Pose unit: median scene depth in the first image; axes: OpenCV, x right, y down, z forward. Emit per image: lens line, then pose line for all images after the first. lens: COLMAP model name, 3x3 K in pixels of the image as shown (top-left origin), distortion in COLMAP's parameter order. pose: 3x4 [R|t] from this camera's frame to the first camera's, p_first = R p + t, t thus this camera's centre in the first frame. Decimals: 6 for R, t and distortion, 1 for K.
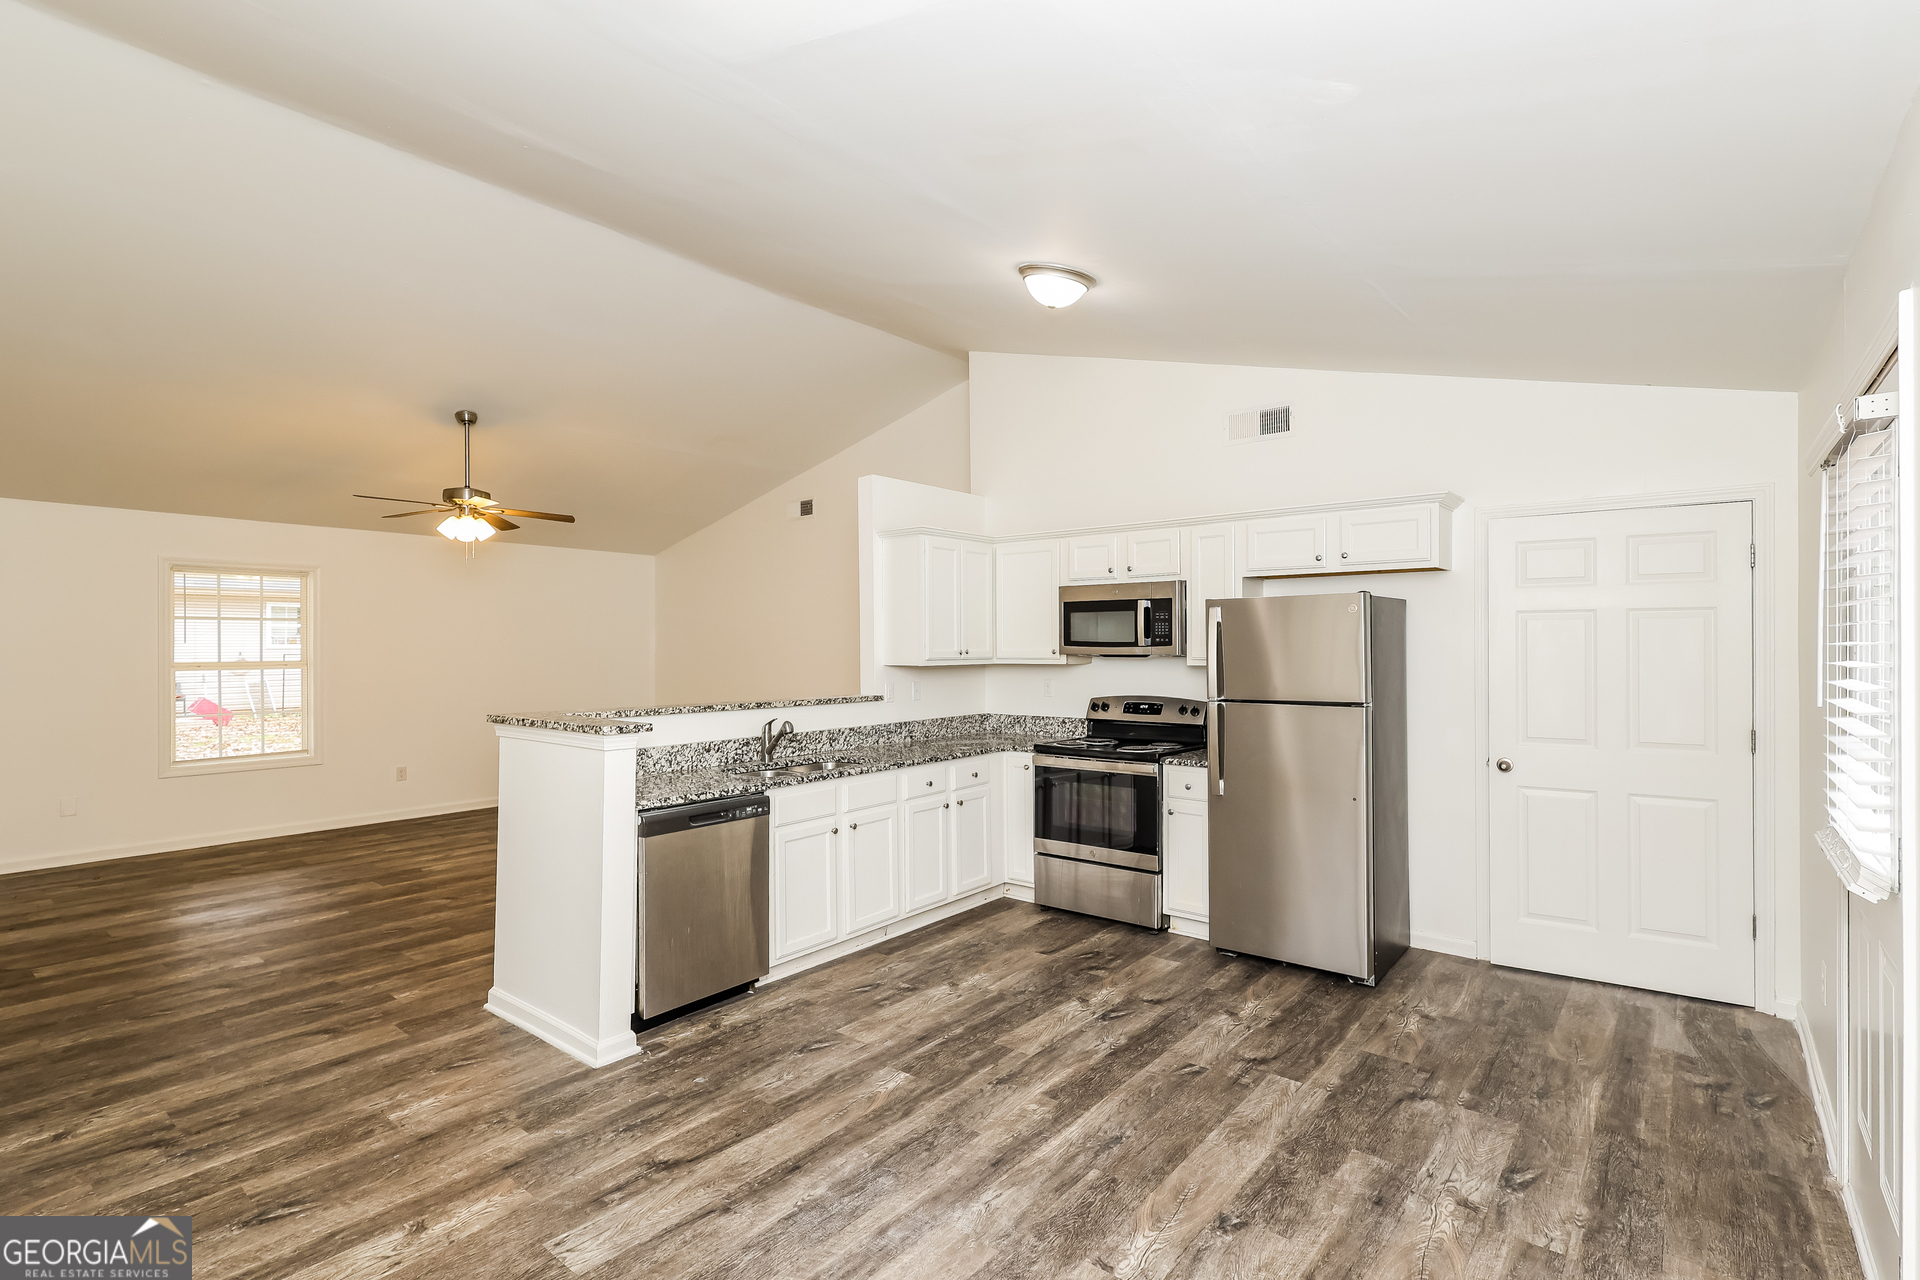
lens RADIAL K [[894.7, 0, 967.3], [0, 894.7, 631.7], [0, 0, 1]] dist [0.001715, 0.003315]
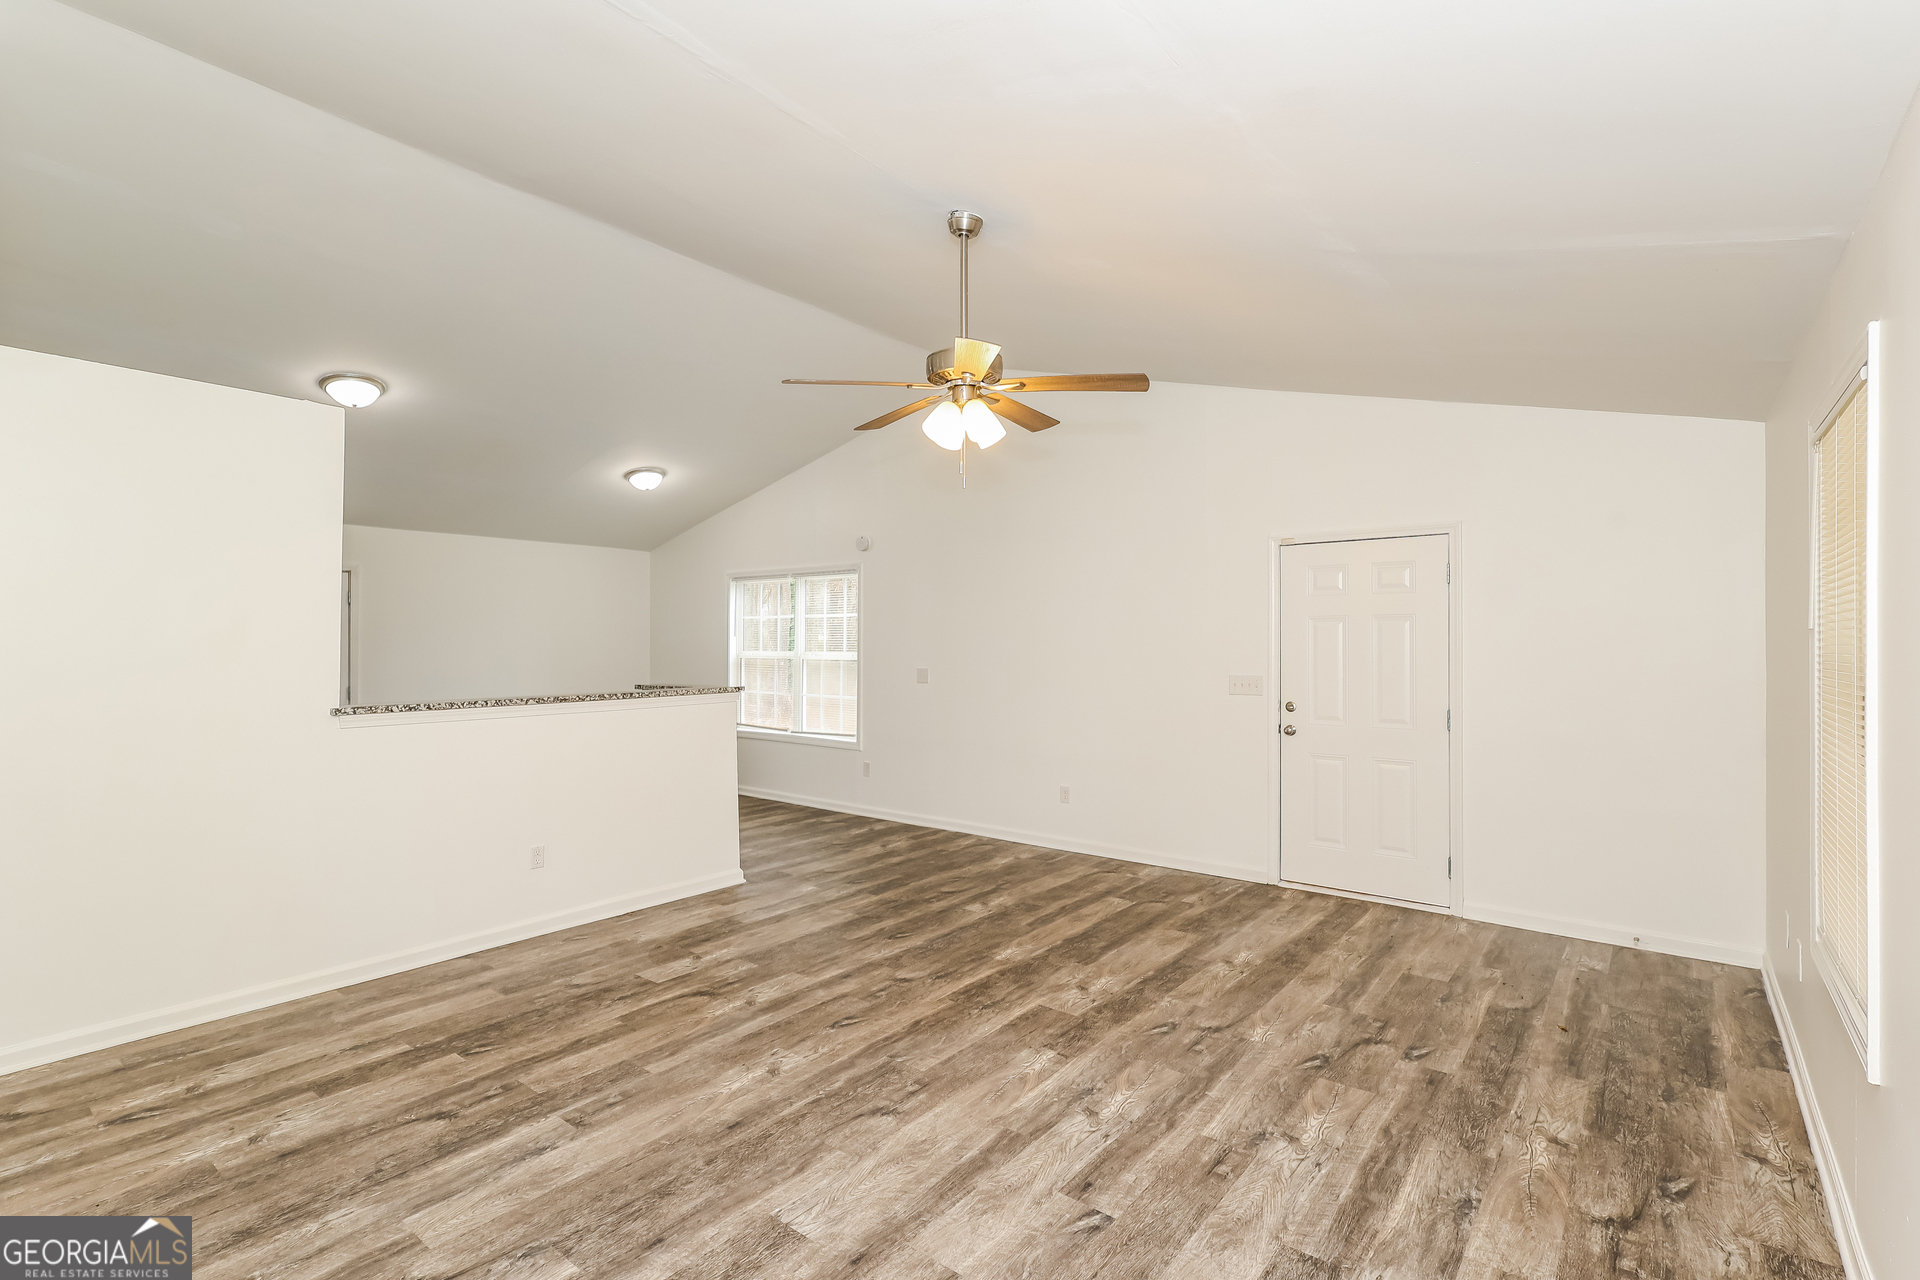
lens RADIAL K [[894.7, 0, 951.4], [0, 894.7, 644.8], [0, 0, 1]] dist [0.001715, 0.003315]
pose [[-0.999979, 0.000276, 0.006423, -1.086328], [0.000185, 0.999900, -0.014158, 0.054377], [-0.006426, -0.014157, -0.999879, 3.044916]]
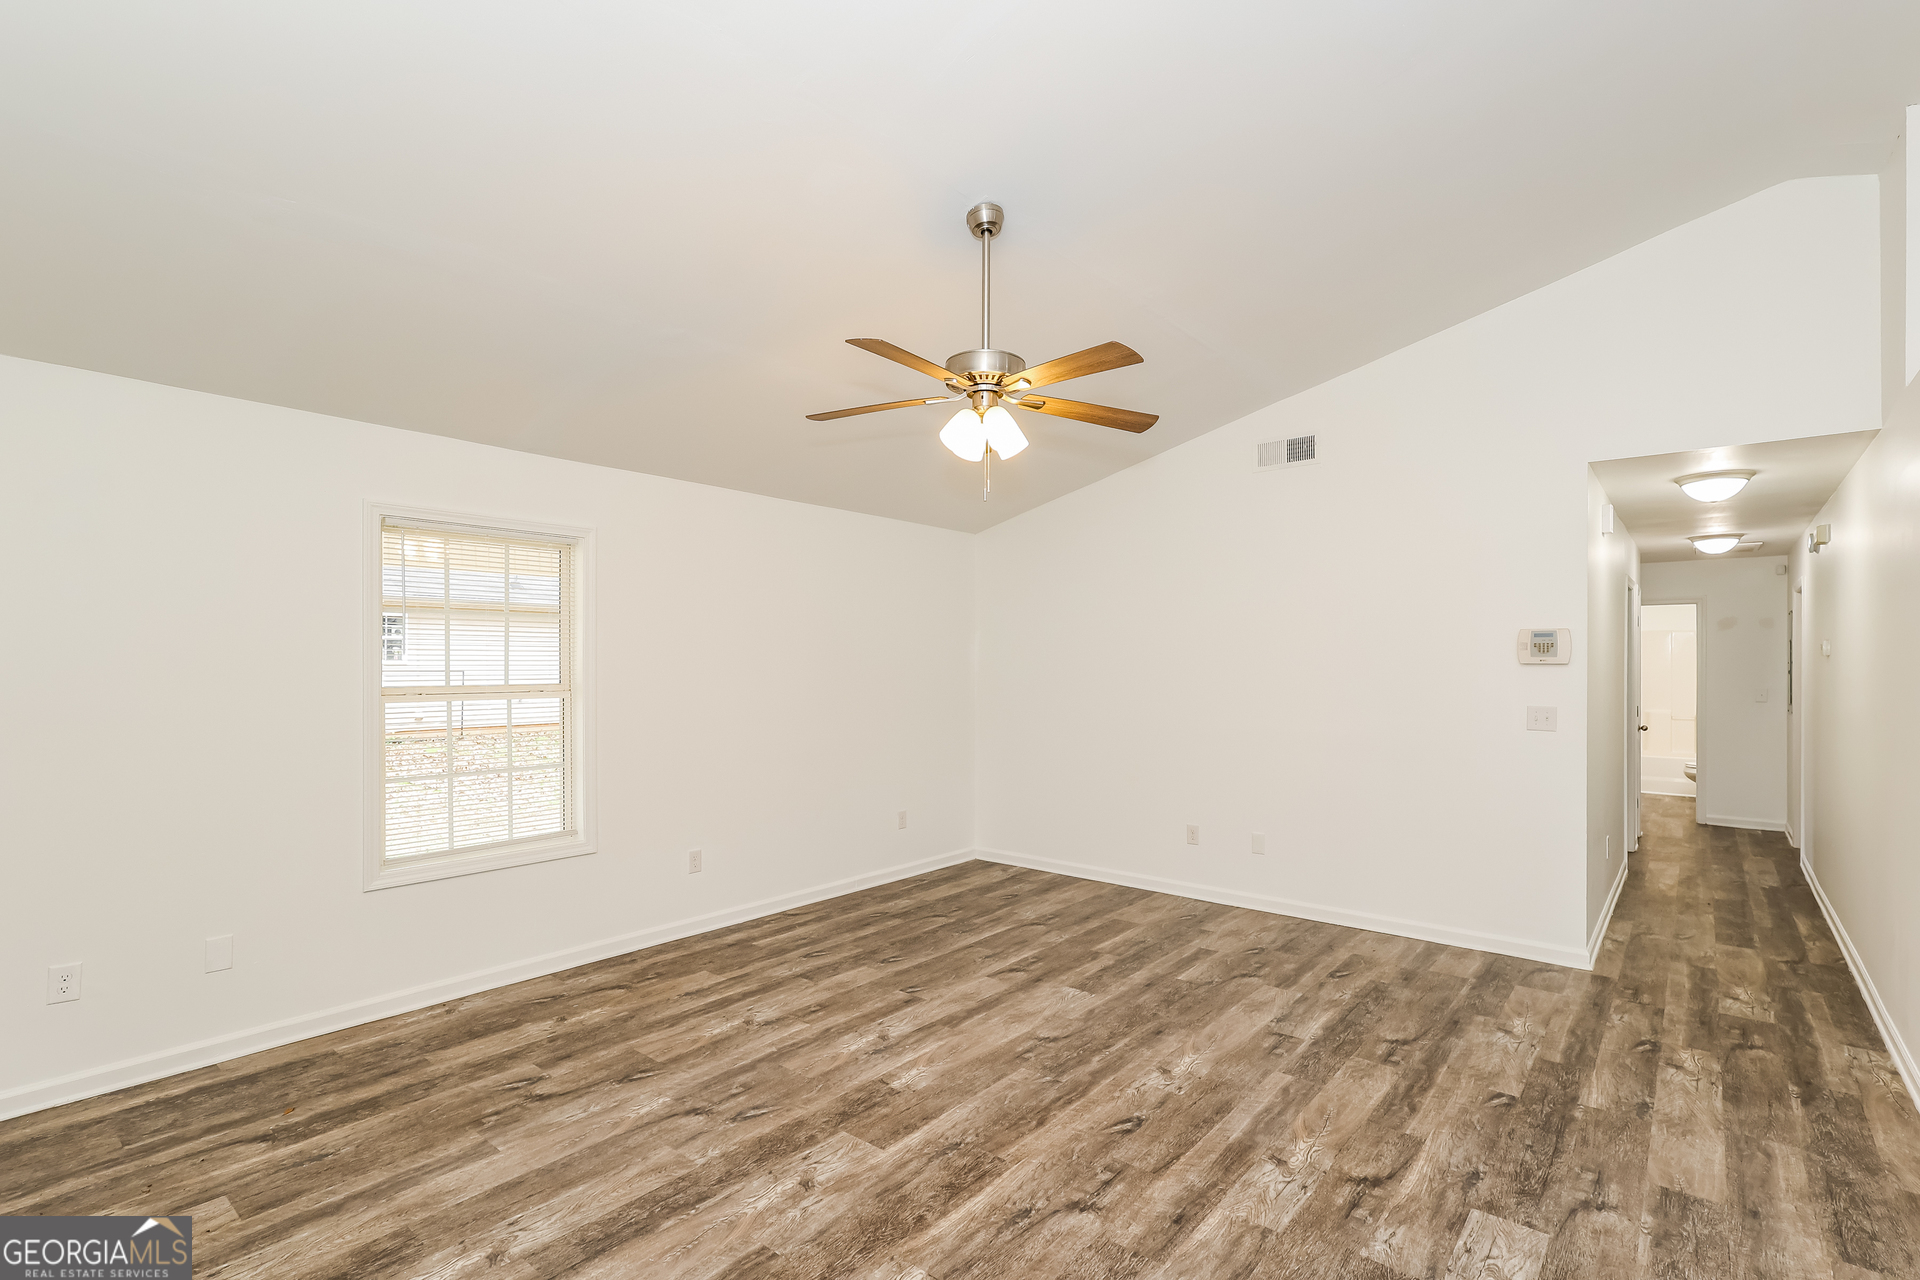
lens RADIAL K [[894.7, 0, 964.0], [0, 894.7, 643.3], [0, 0, 1]] dist [0.001715, 0.003315]
pose [[0.999899, 0.001817, -0.014076, -1.103981], [-0.001922, 0.999970, -0.007460, 0.019619], [0.014062, 0.007486, 0.999873, 0.937058]]
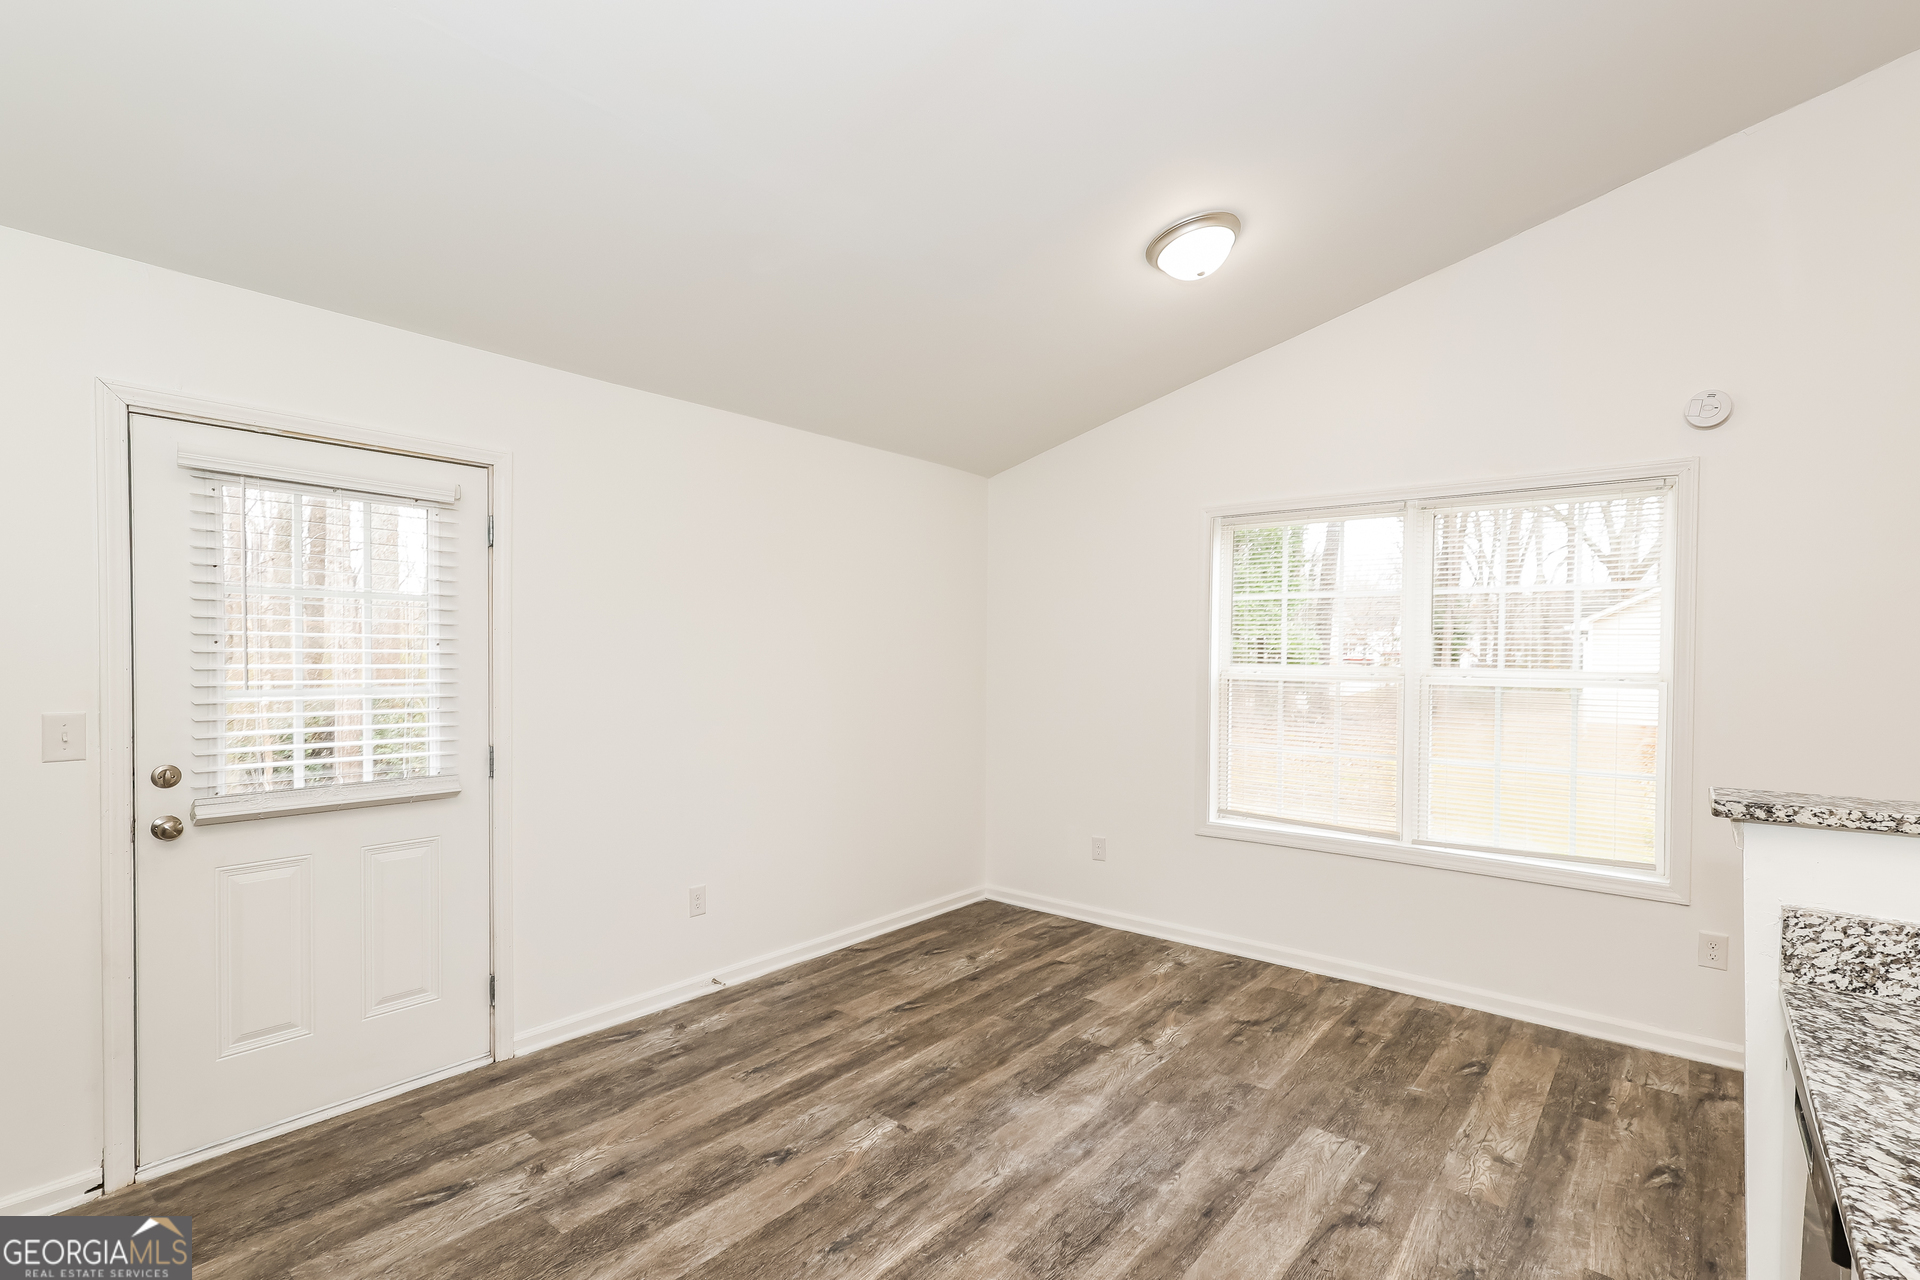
lens RADIAL K [[894.7, 0, 942.9], [0, 894.7, 675.6], [0, 0, 1]] dist [0.001715, 0.003315]
pose [[-0.999494, -0.006447, 0.031158, 0.043158], [-0.006137, 0.999931, 0.010036, 0.036300], [-0.031220, 0.009840, -0.999464, 1.584647]]
